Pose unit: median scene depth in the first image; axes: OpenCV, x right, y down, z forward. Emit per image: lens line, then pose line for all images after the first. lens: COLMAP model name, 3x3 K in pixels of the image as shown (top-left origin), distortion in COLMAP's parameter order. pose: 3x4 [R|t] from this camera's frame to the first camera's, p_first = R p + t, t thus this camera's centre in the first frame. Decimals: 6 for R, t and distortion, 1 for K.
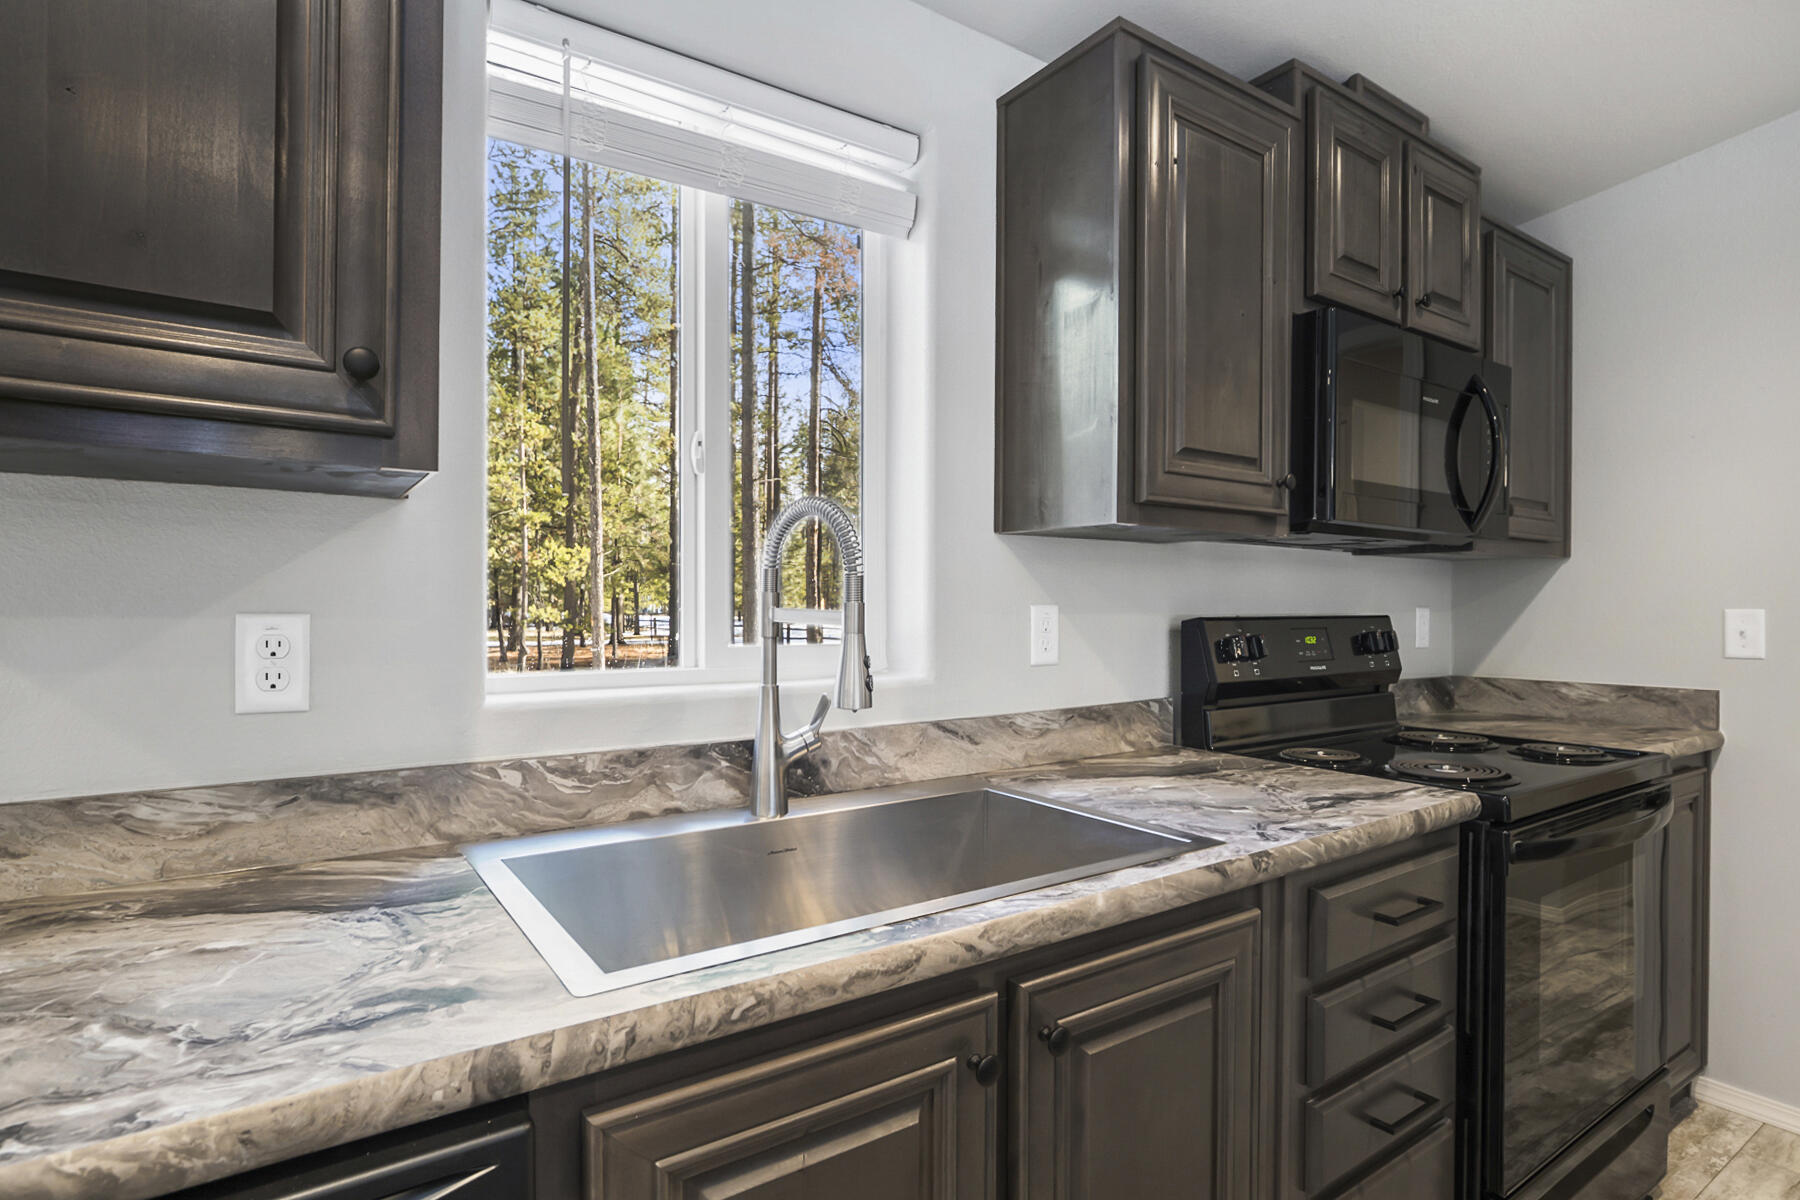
lens RADIAL K [[931.2, 0, 901.2], [0, 931.2, 620.7], [0, 0, 1]] dist [-0.018789, 0.000399]
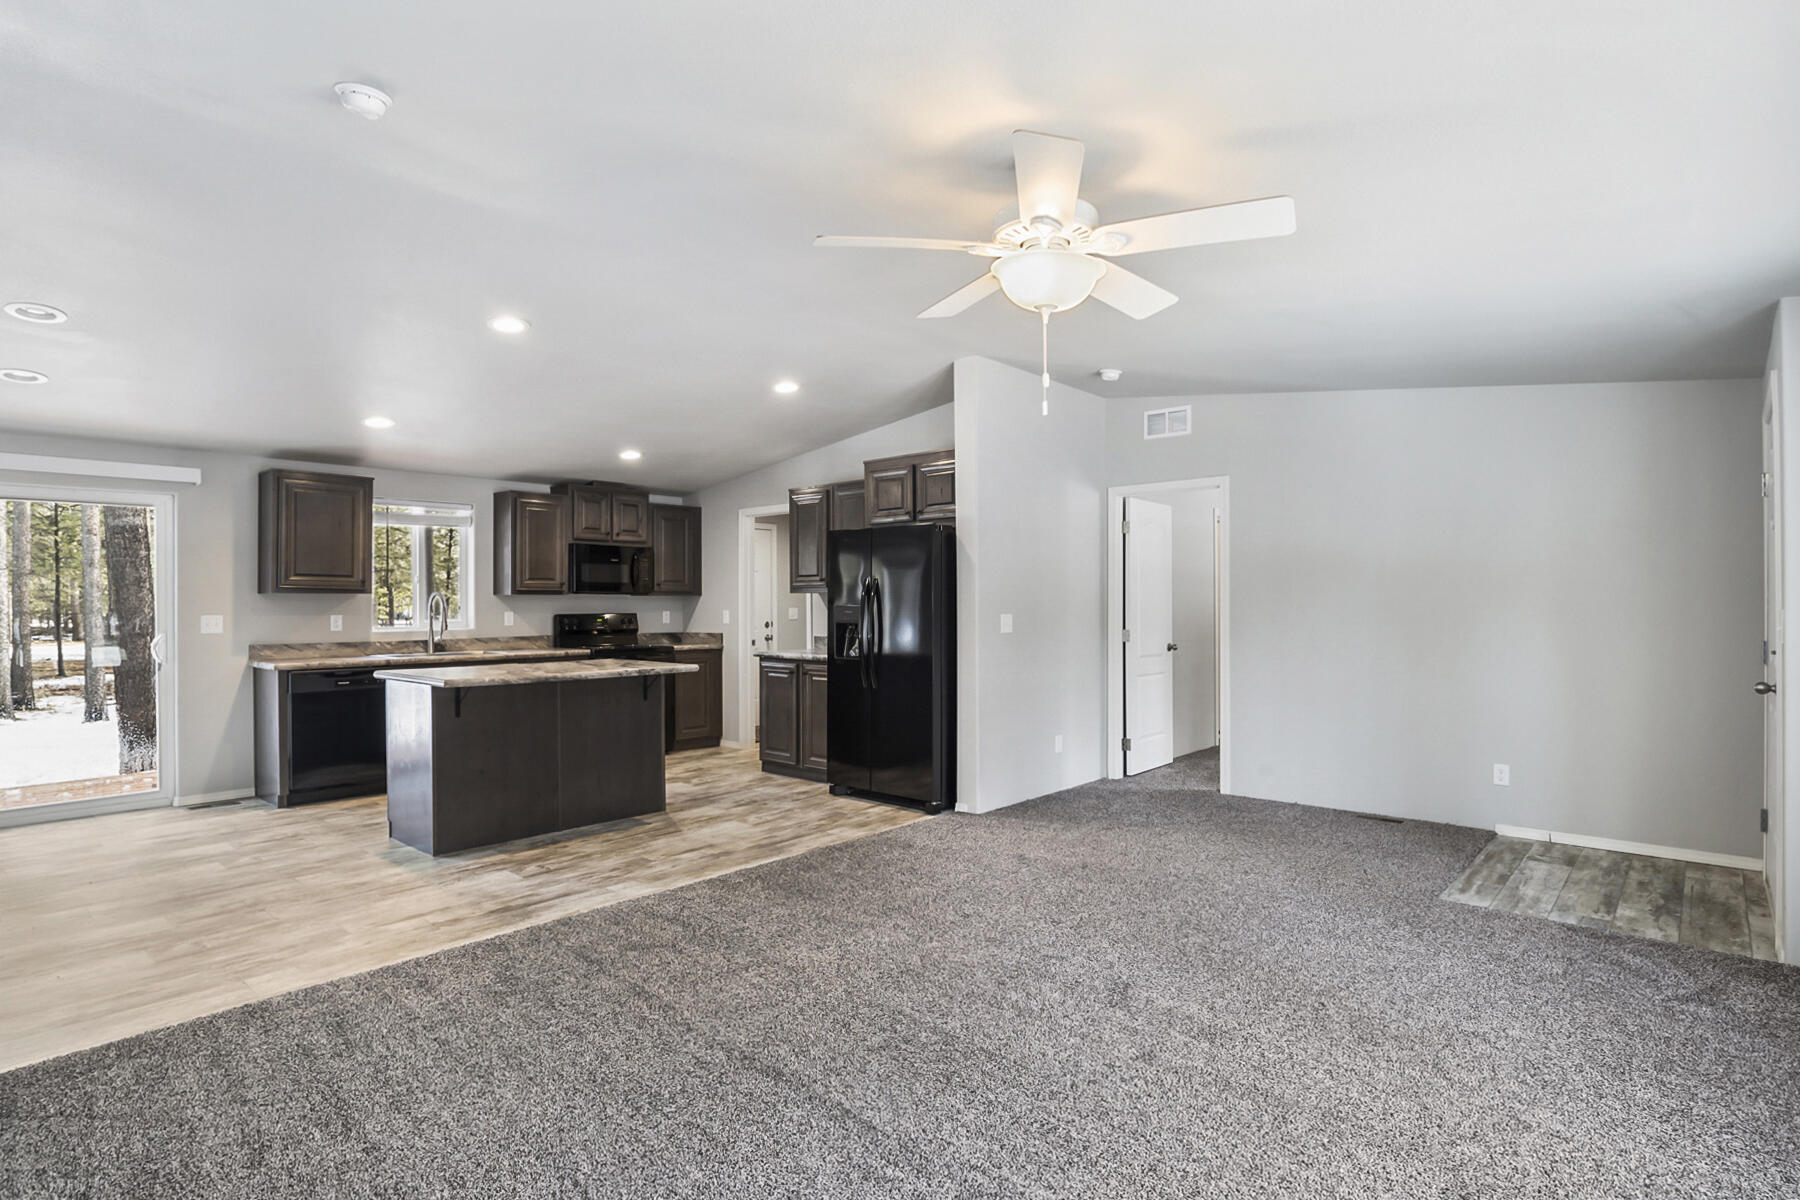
lens RADIAL K [[919.4, 0, 894.3], [0, 919.4, 598.0], [0, 0, 1]] dist [-0.019531, 0.008532]
pose [[0.974416, -0.006600, 0.224657, 0.954809], [0.012379, 0.999627, -0.024324, 0.045352], [-0.224413, 0.026483, 0.974134, -3.527005]]
